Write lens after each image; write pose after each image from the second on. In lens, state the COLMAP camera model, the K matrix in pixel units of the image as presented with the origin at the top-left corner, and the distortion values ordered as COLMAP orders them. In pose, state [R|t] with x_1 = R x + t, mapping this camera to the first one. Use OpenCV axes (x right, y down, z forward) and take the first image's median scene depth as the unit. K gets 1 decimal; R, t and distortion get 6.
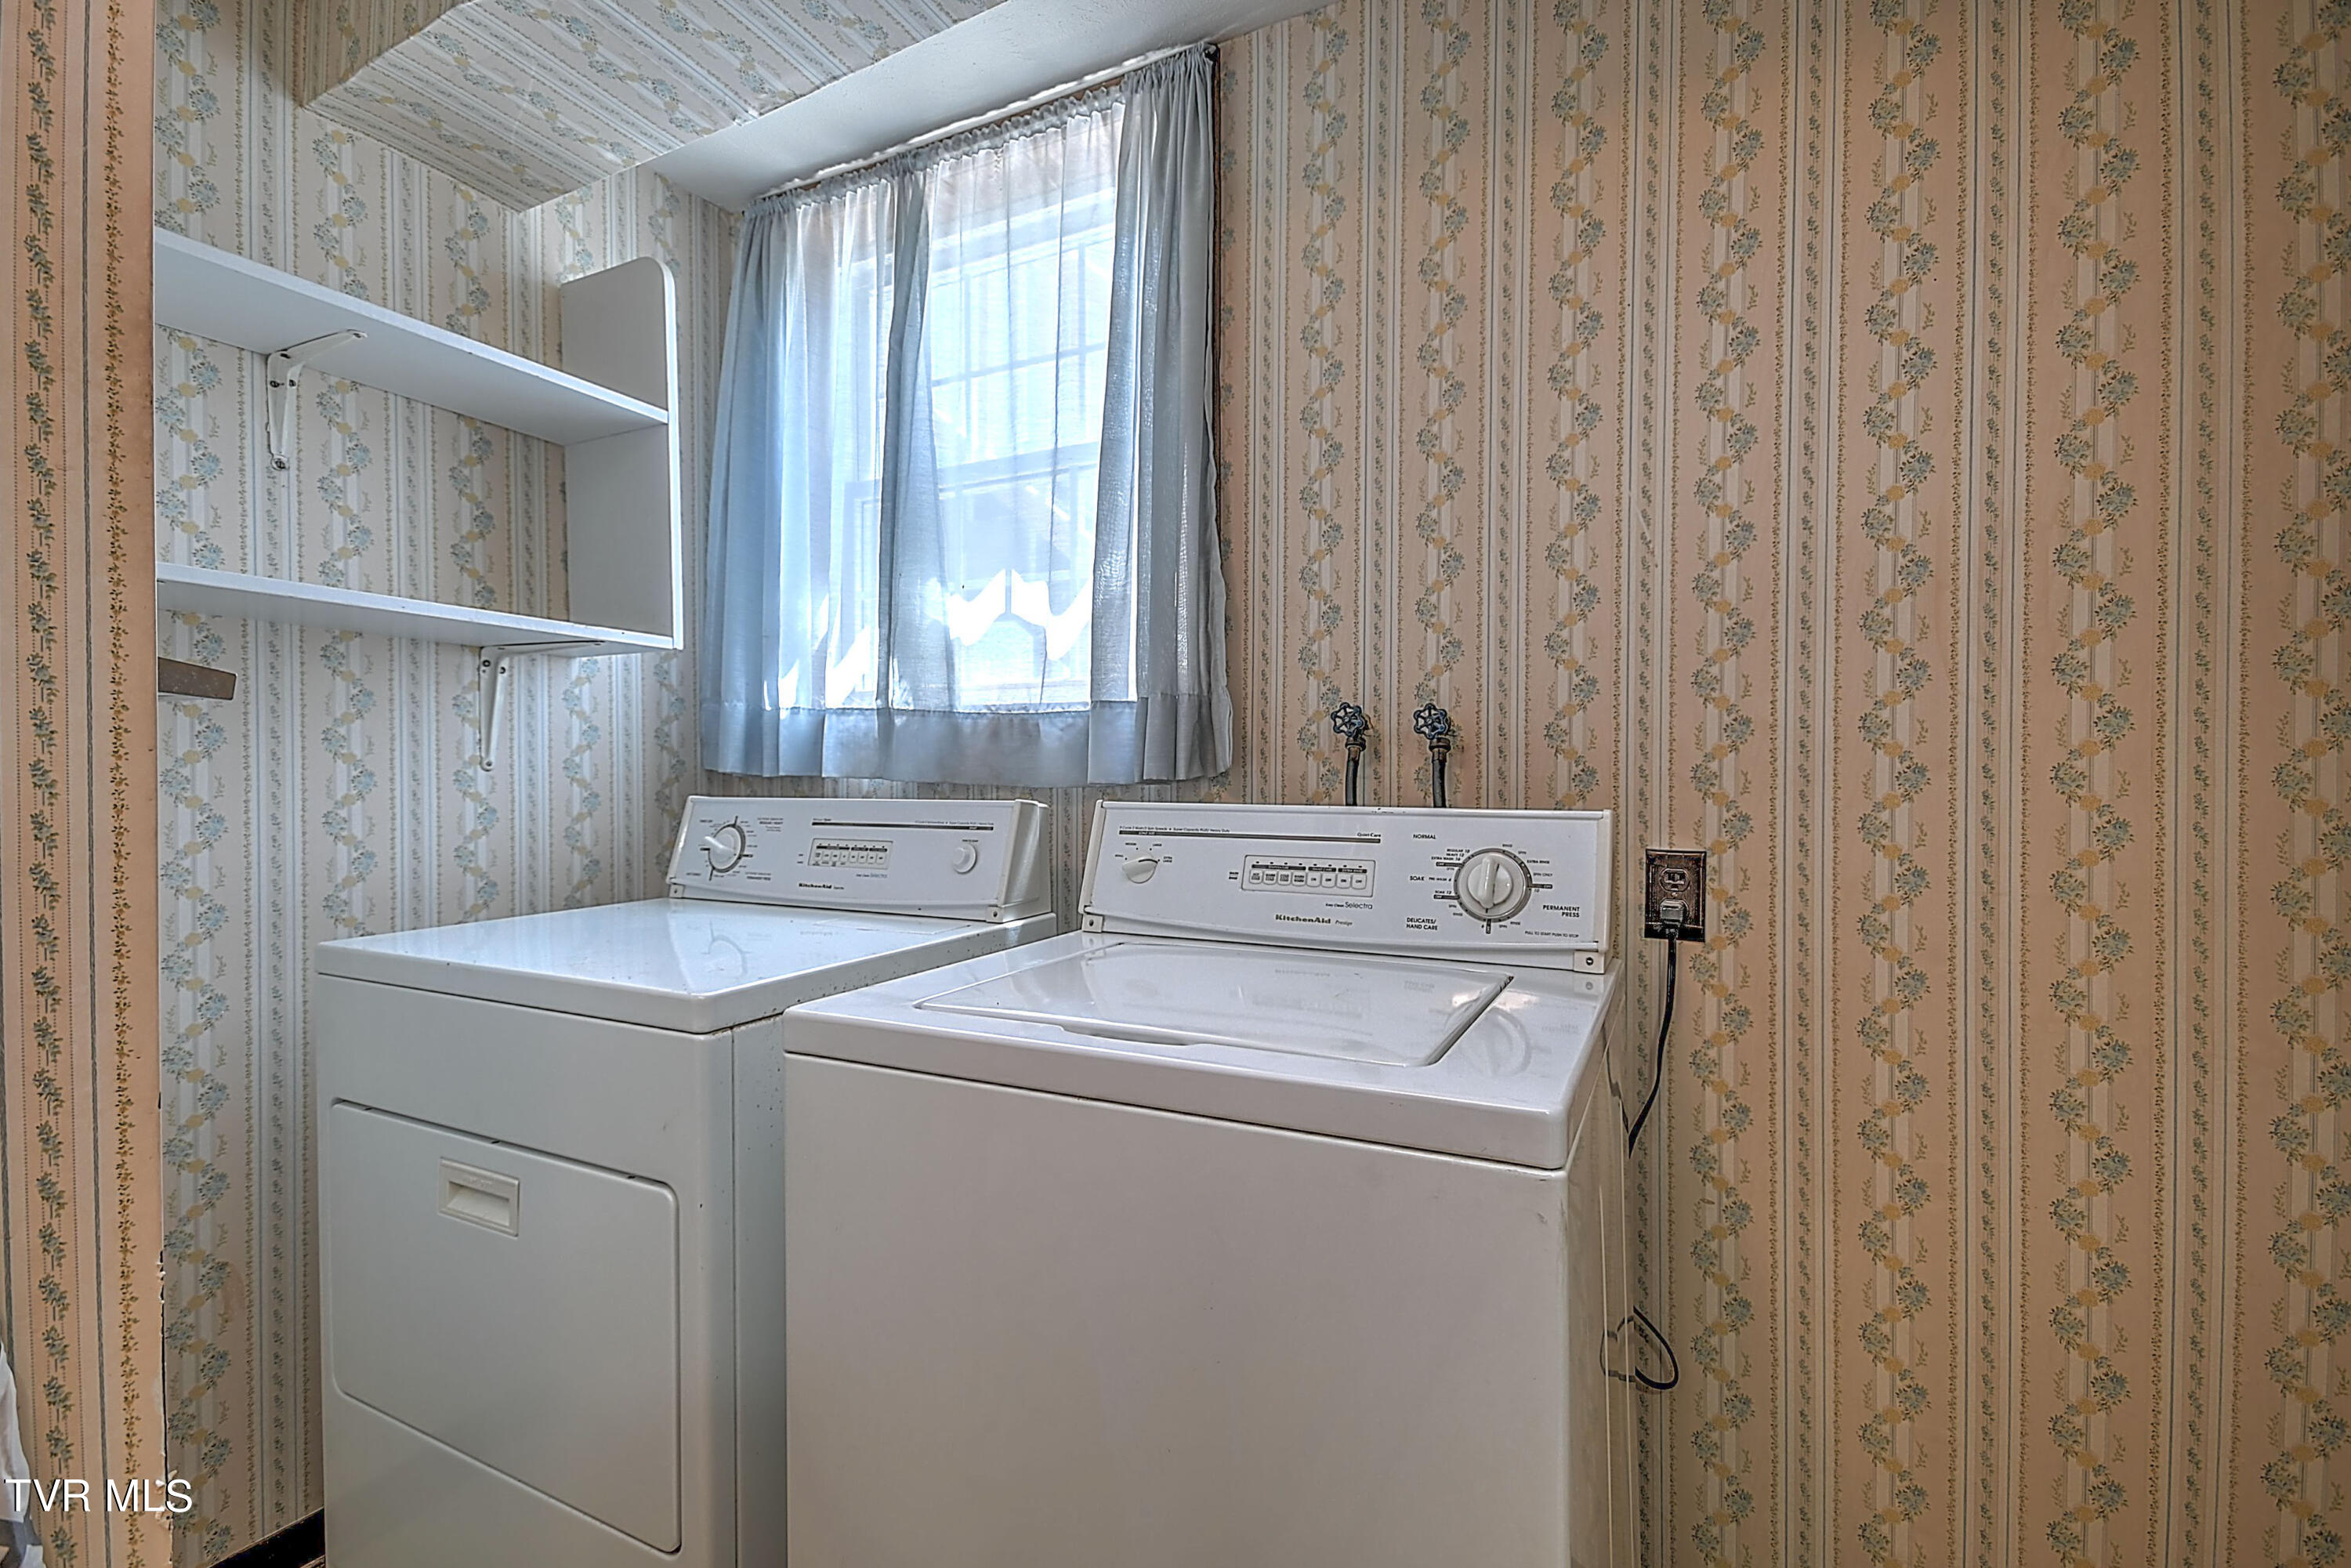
lens RADIAL K [[1042.5, 0, 1166.6], [0, 1042.5, 788.5], [0, 0, 1]] dist [0.015603, -0.007755]
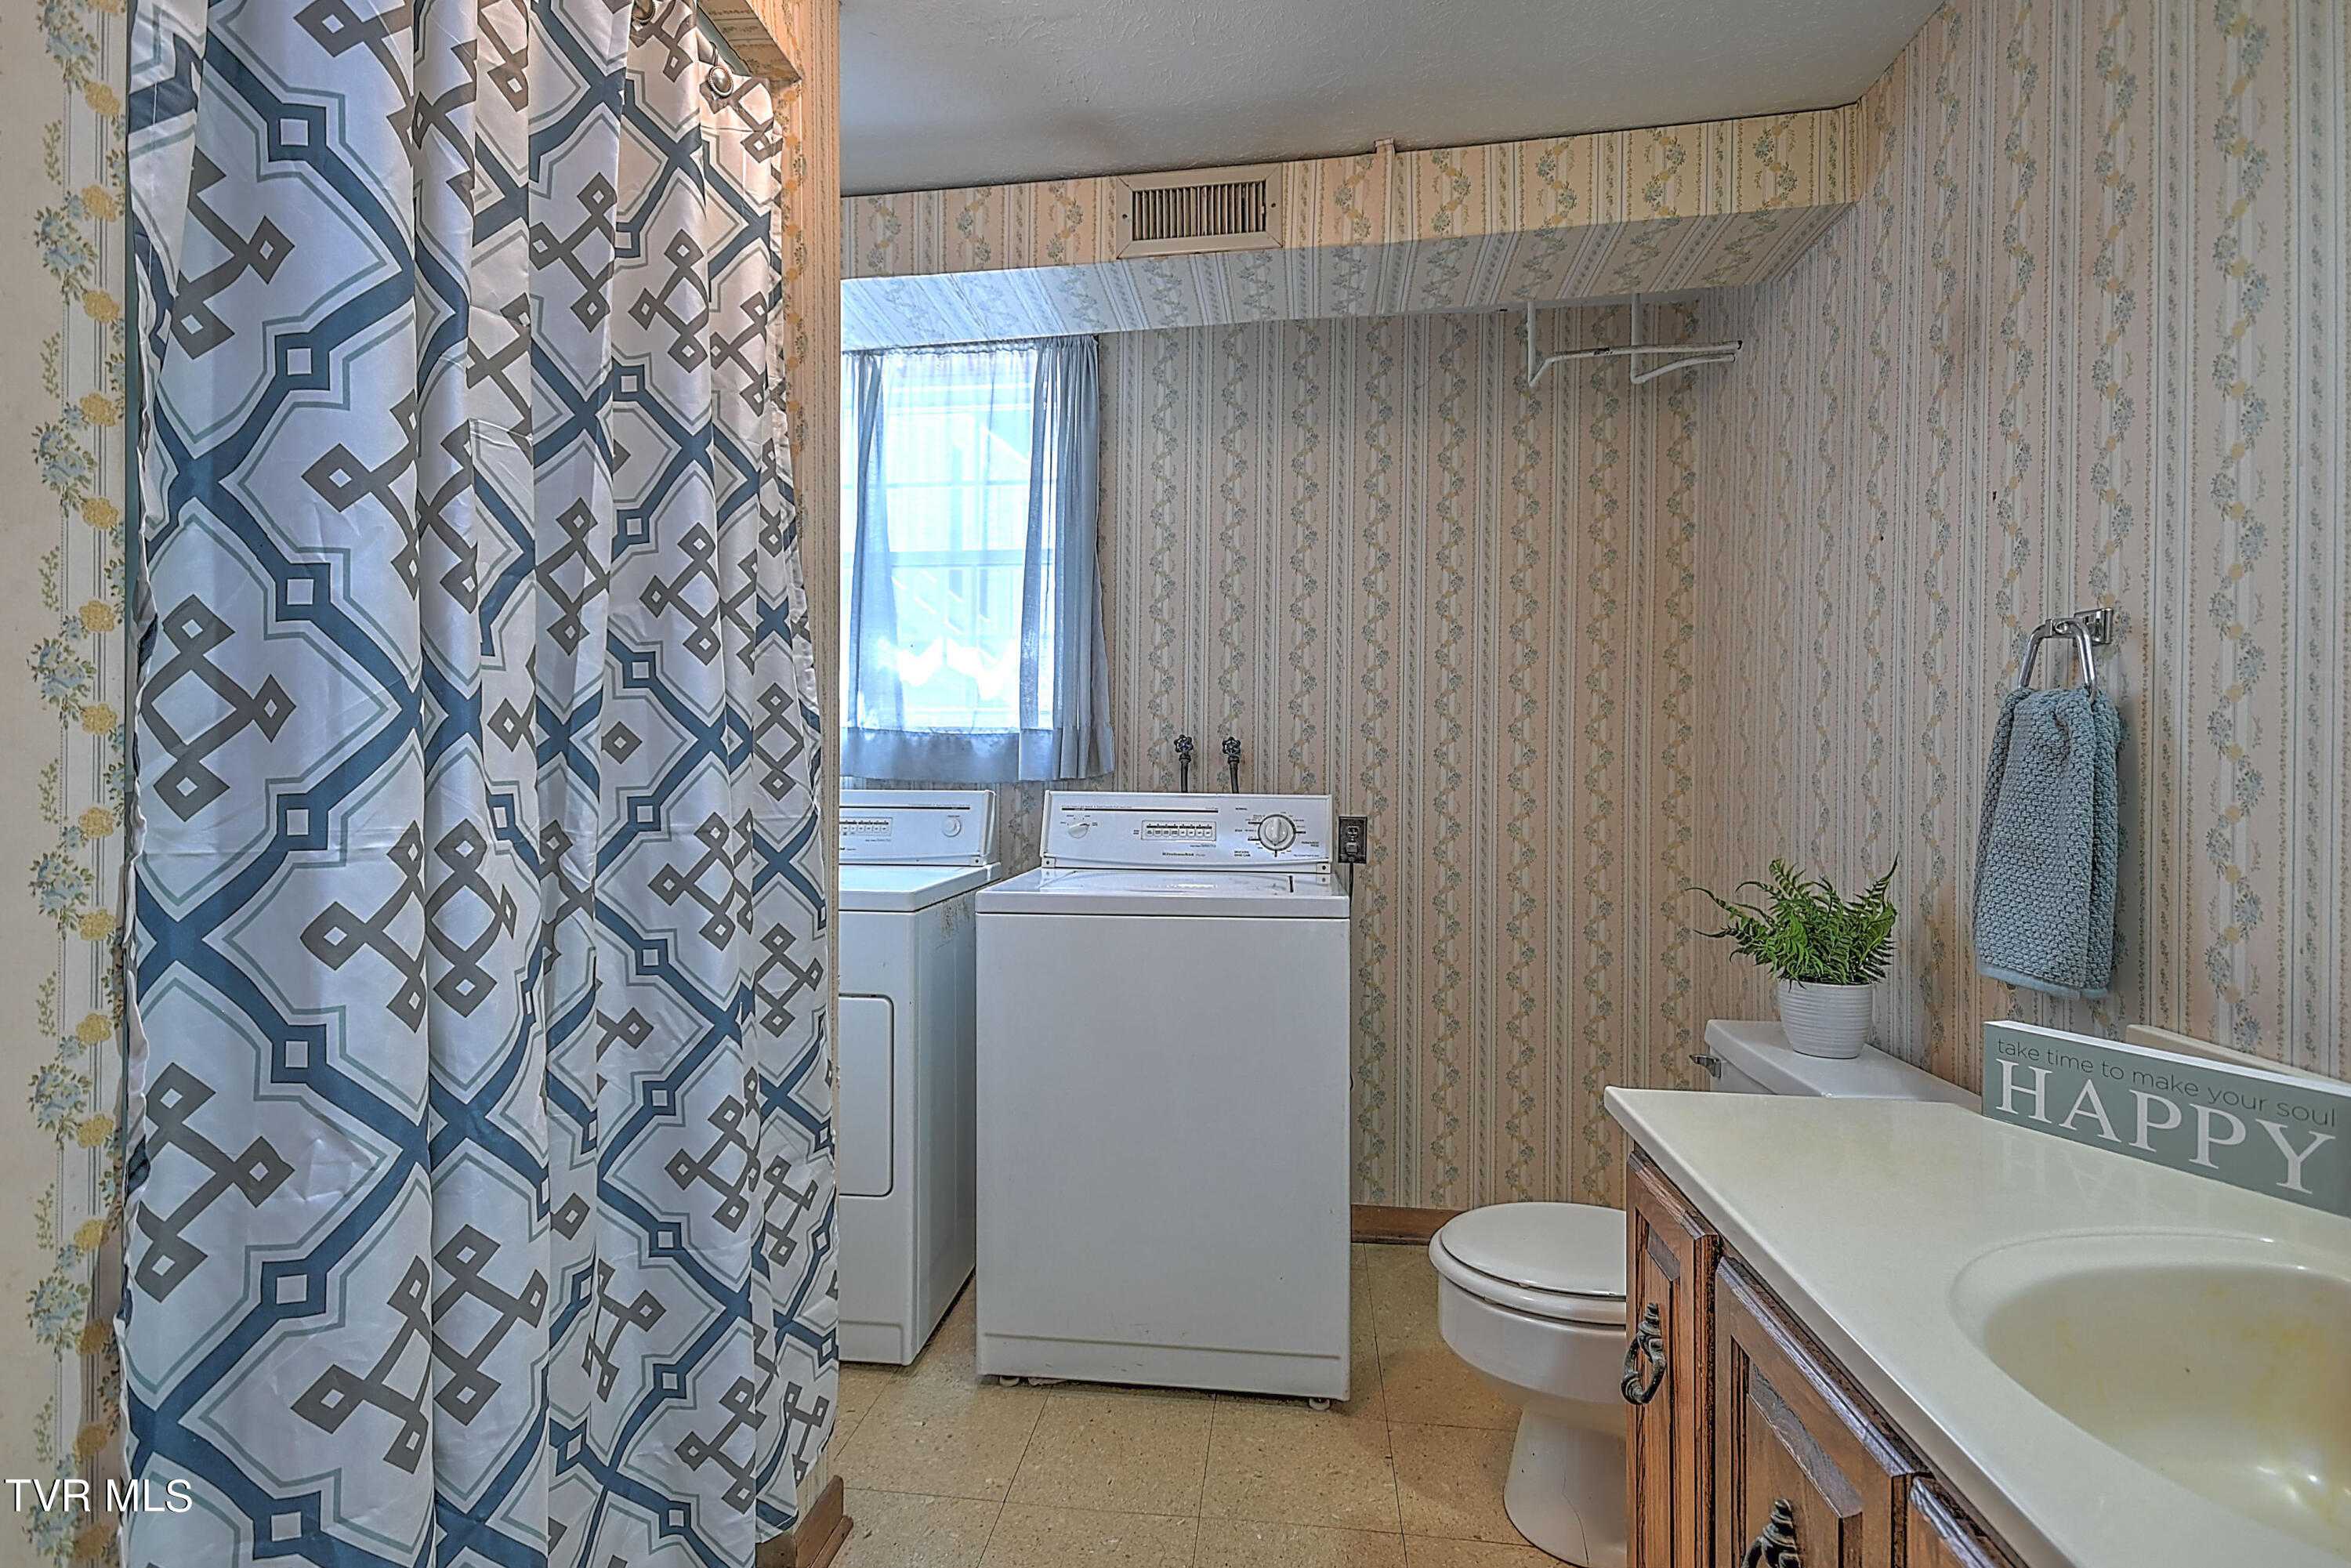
lens RADIAL K [[1127.9, 0, 1173.4], [0, 1127.9, 781.0], [0, 0, 1]] dist [0.015911, -0.000979]
pose [[0.935970, 0.004571, 0.352051, -0.497095], [-0.002082, 0.999970, -0.007448, 0.009029], [-0.352075, 0.006238, 0.935951, -0.743837]]
